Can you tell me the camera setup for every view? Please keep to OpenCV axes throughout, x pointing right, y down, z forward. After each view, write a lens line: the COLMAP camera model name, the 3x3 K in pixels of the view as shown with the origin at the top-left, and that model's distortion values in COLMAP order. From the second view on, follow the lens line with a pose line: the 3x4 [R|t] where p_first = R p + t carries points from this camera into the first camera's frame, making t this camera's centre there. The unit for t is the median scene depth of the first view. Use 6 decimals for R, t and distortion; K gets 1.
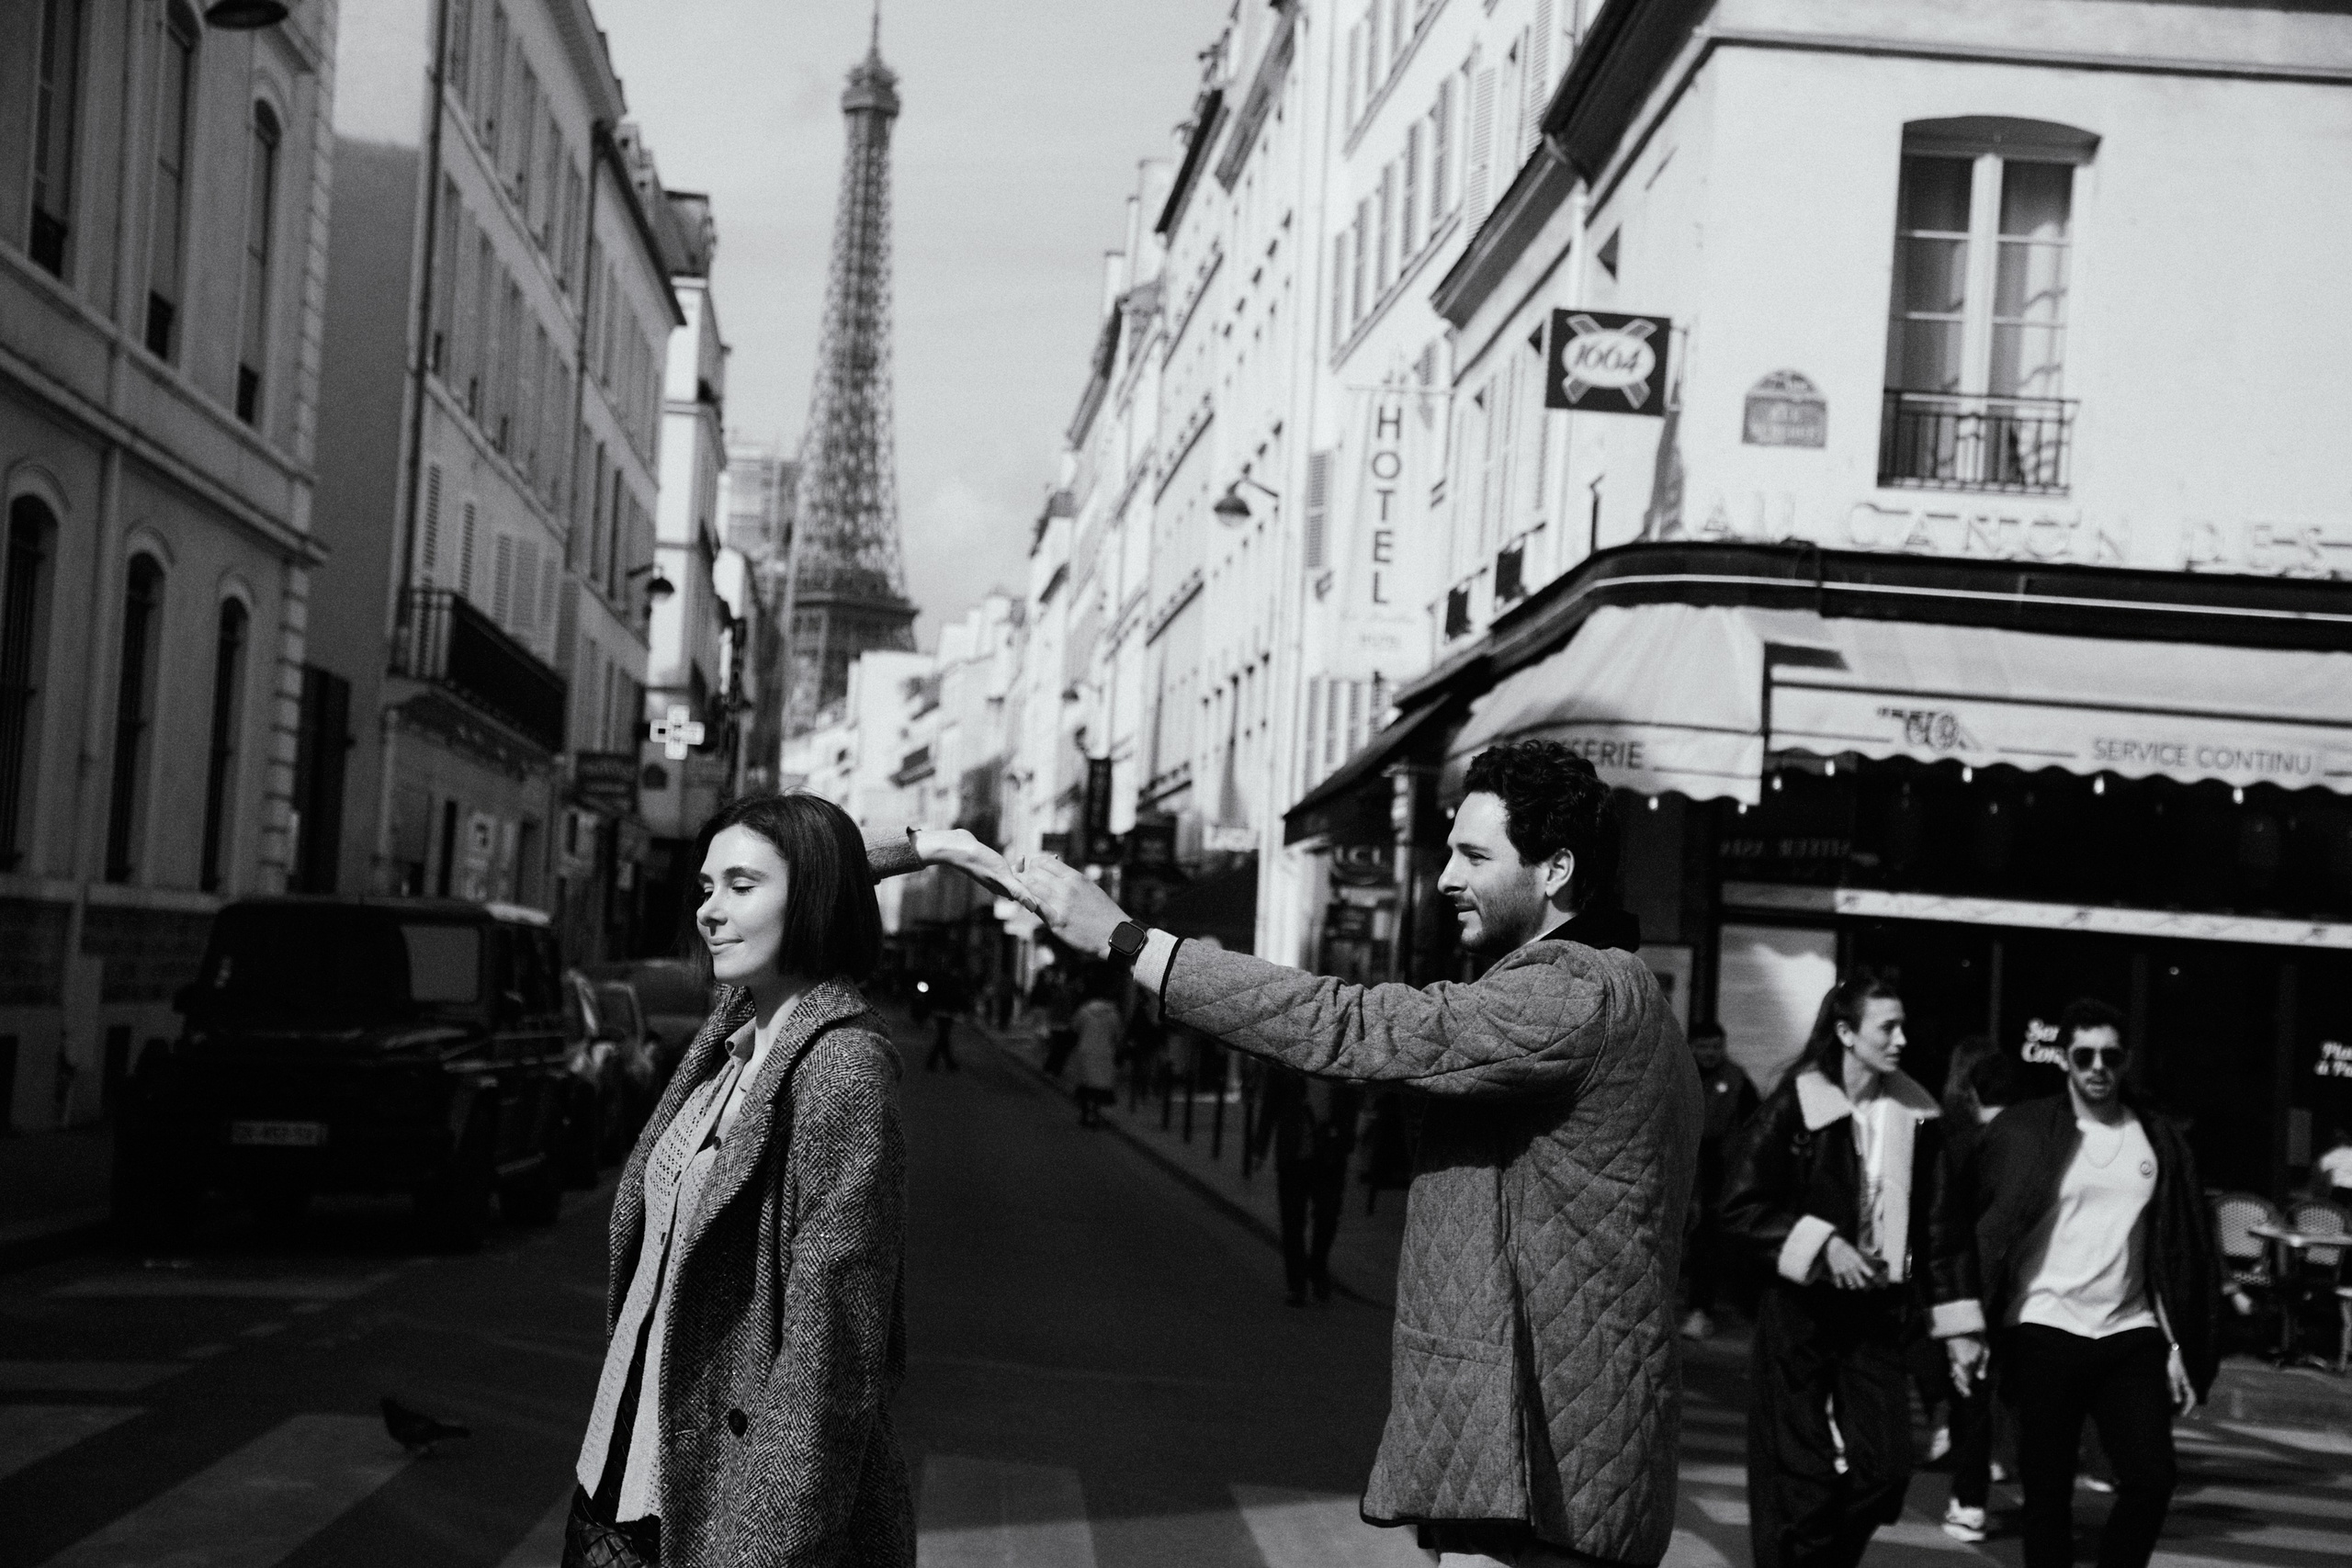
lens RADIAL K [[3633.0, 0, 1176.0], [0, 3633.0, 784.0], [0, 0, 1]] dist [0.264663, 0.022326]
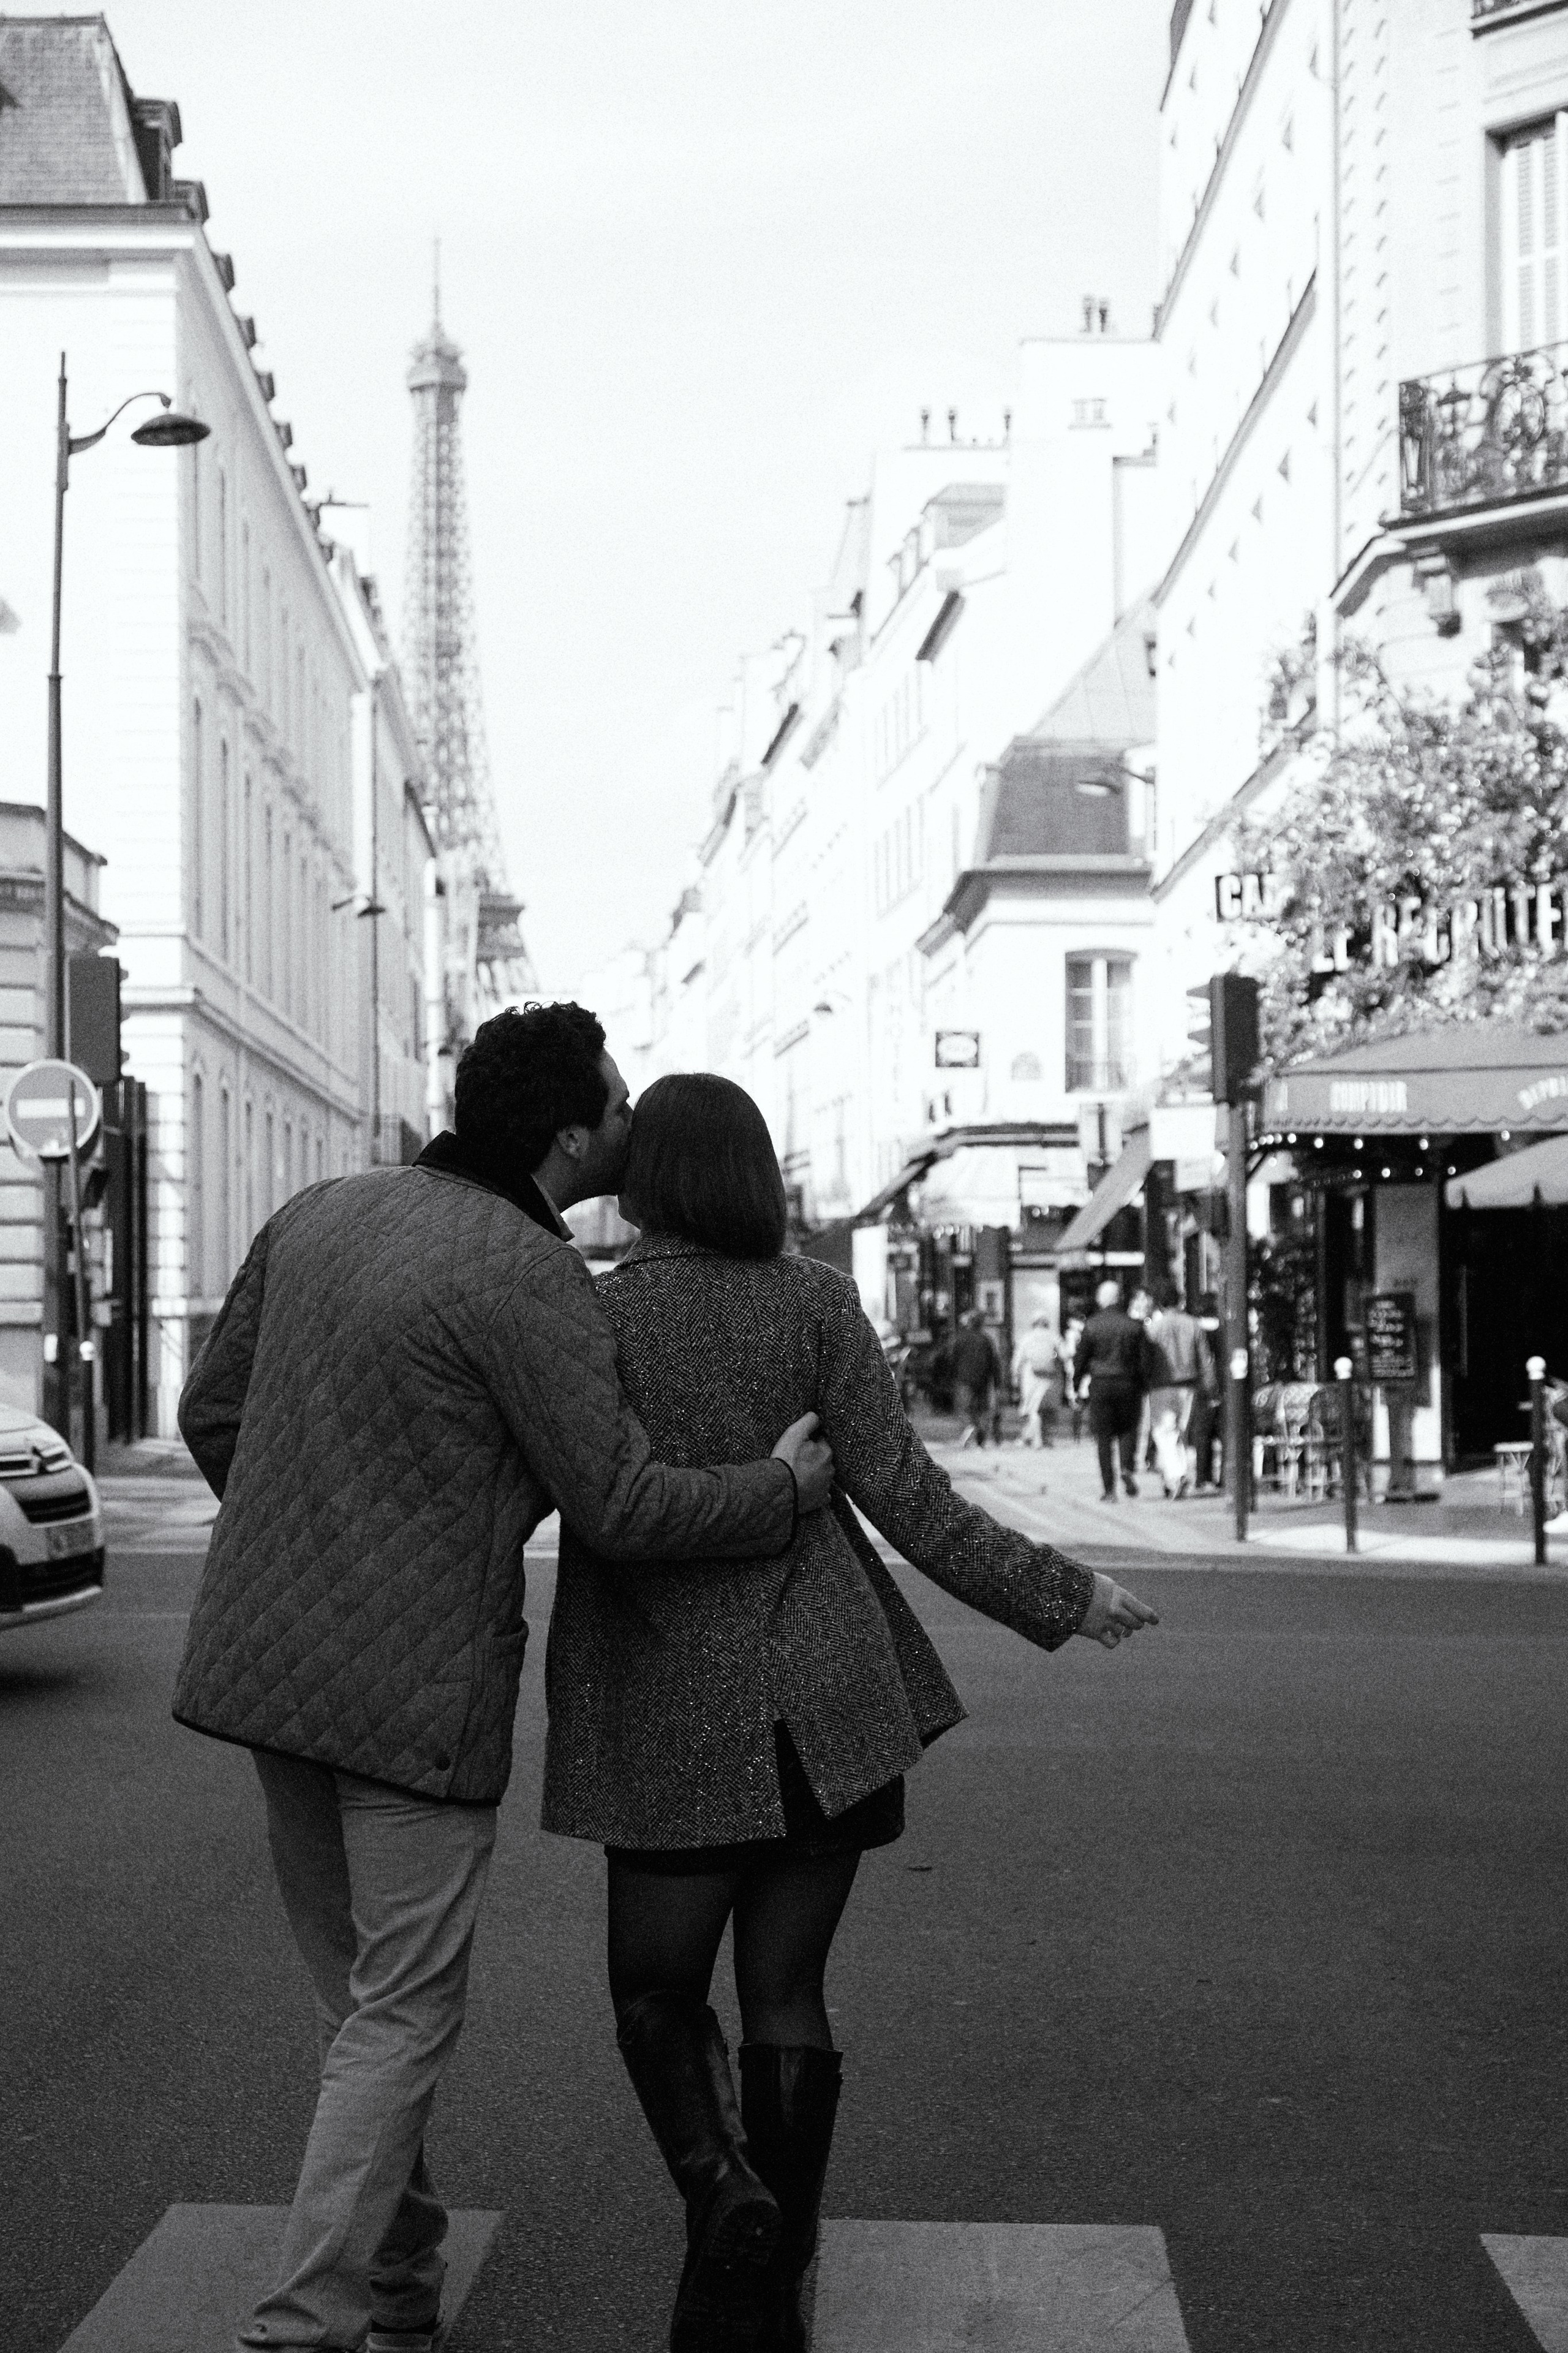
lens RADIAL K [[4022.9, 0, 784.0], [0, 4022.9, 1176.5], [0, 0, 1]] dist [-0.010764, -0.018821]
pose [[0.997487, -0.070402, -0.007918, 0.006618], [0.070606, 0.997072, 0.029374, -0.052288], [0.005827, -0.029859, 0.999537, -0.781563]]
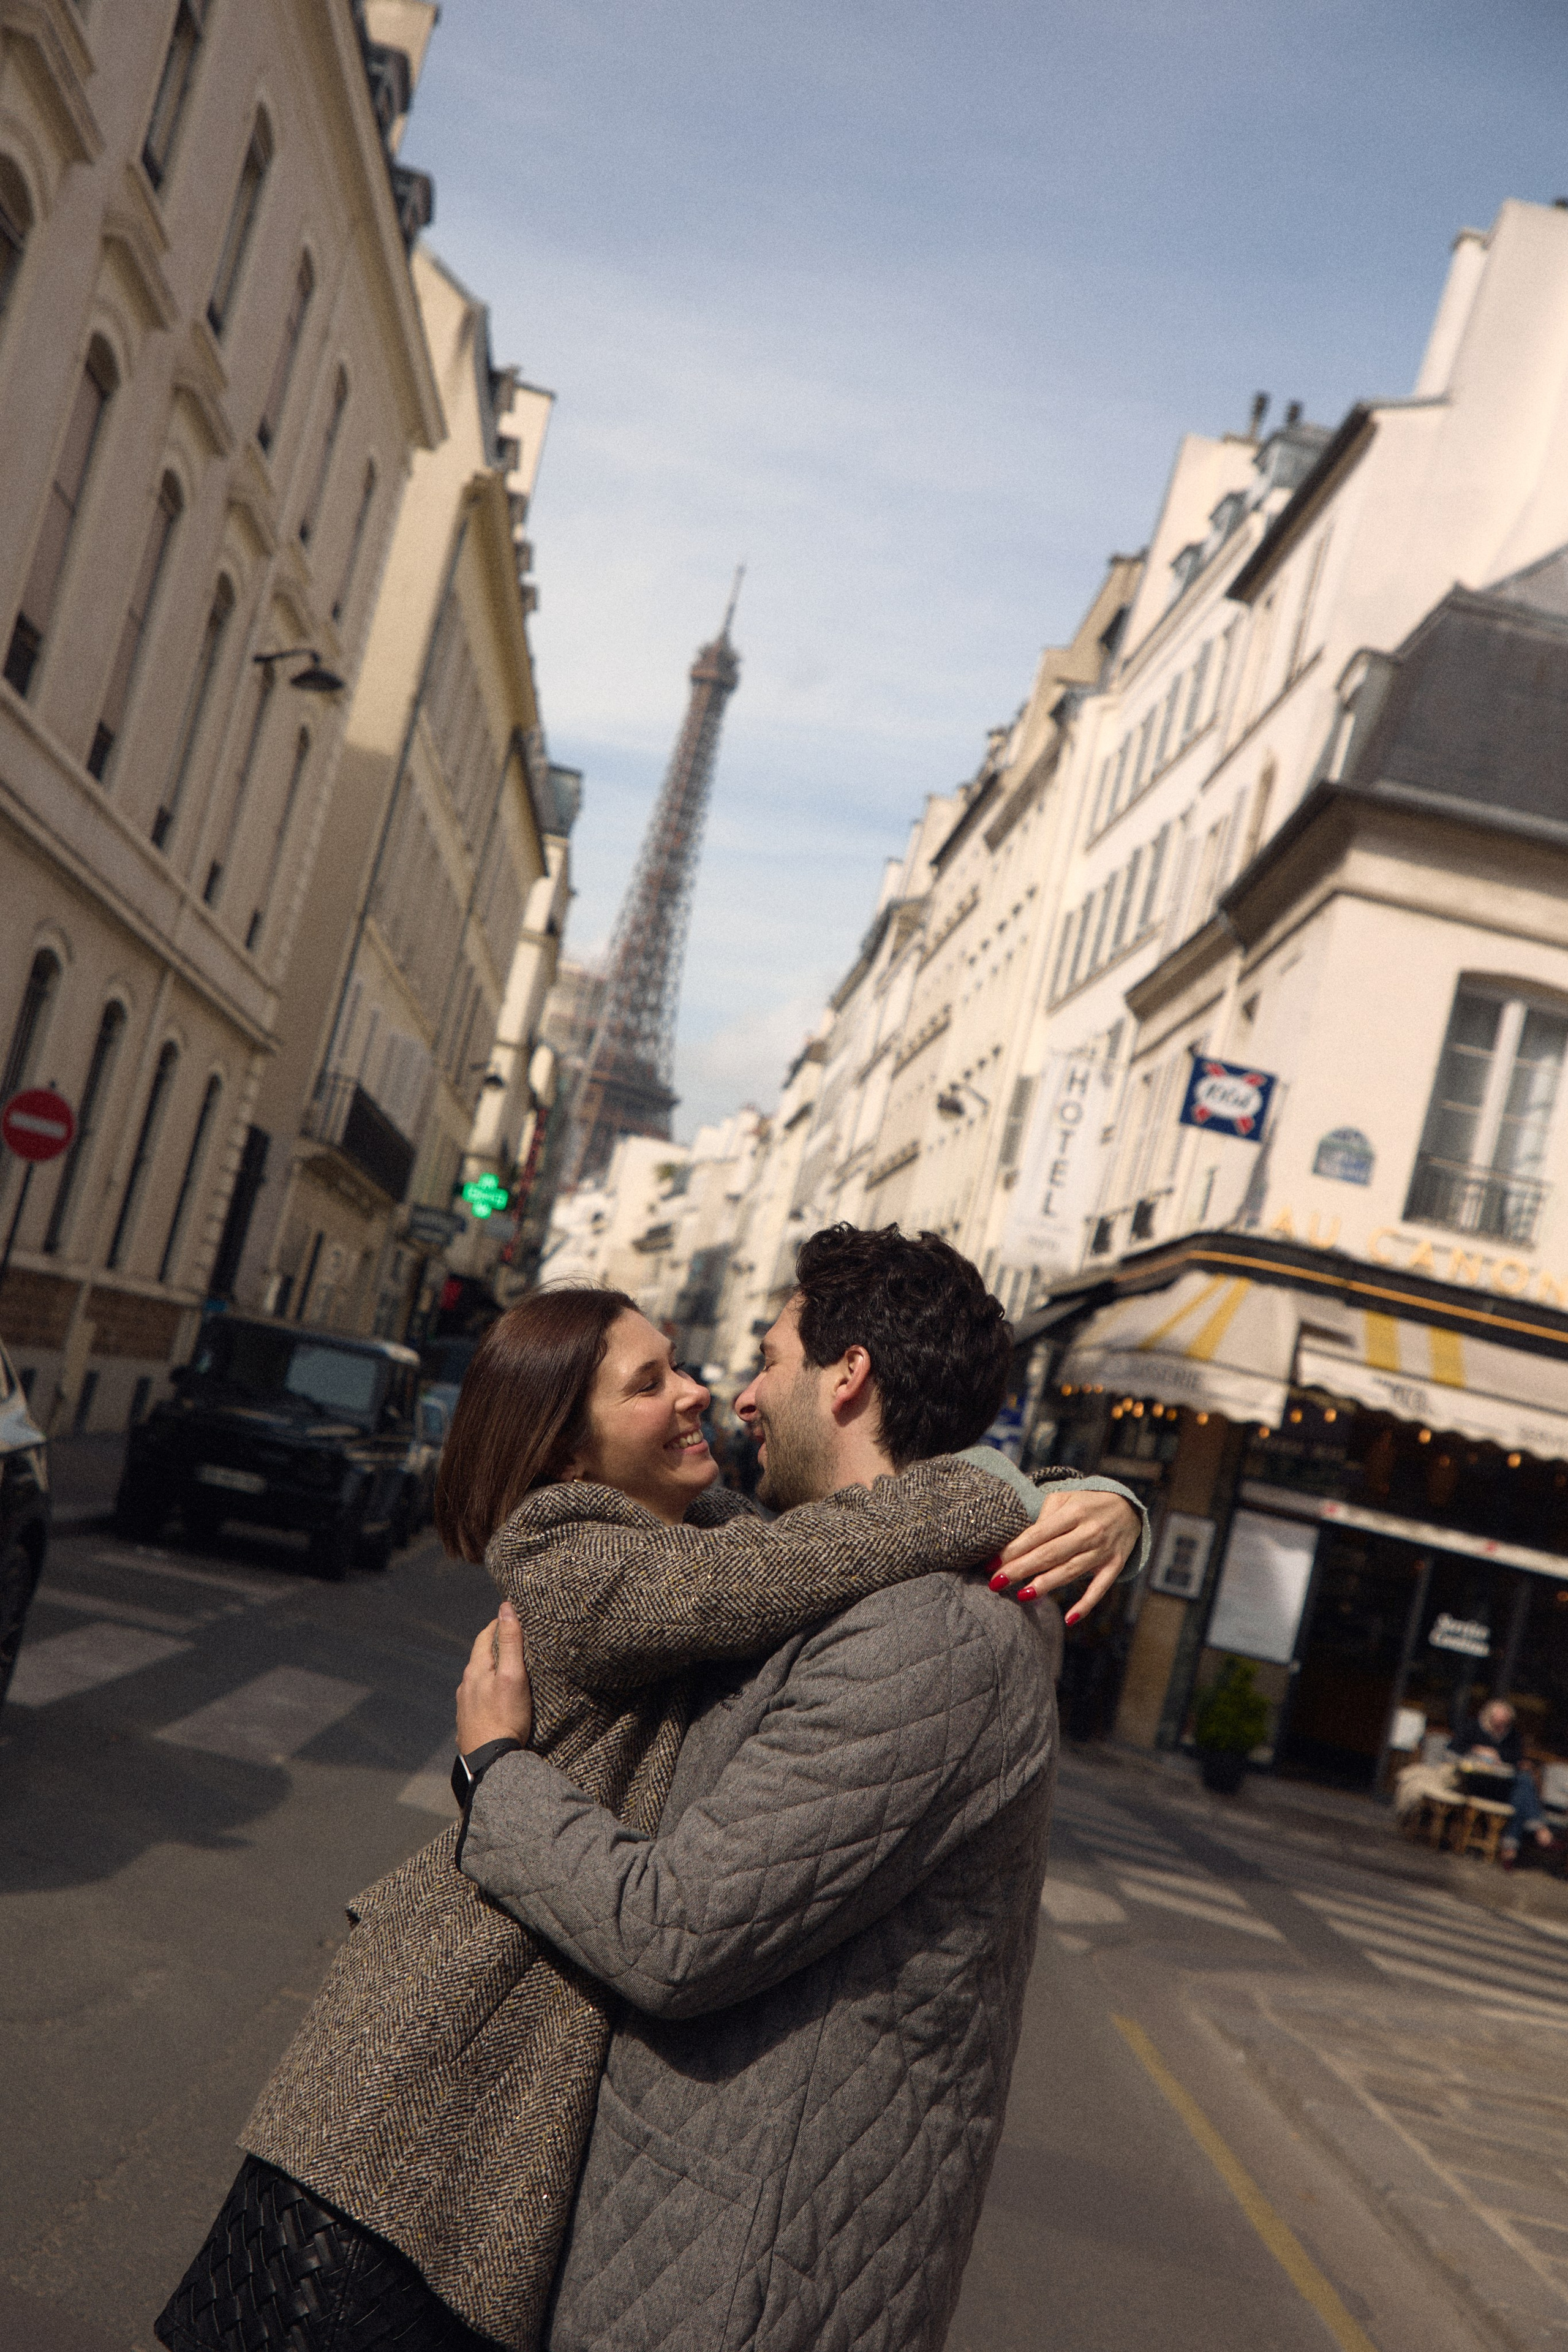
lens RADIAL K [[3117.5, 0, 745.7], [0, 3117.5, 1183.4], [0, 0, 1]] dist [0.058974, -0.002793]
pose [[0.984174, 0.171620, -0.044129, -0.002362], [-0.172794, 0.984658, -0.024295, -0.009954], [0.039282, 0.031536, 0.998730, -0.089120]]
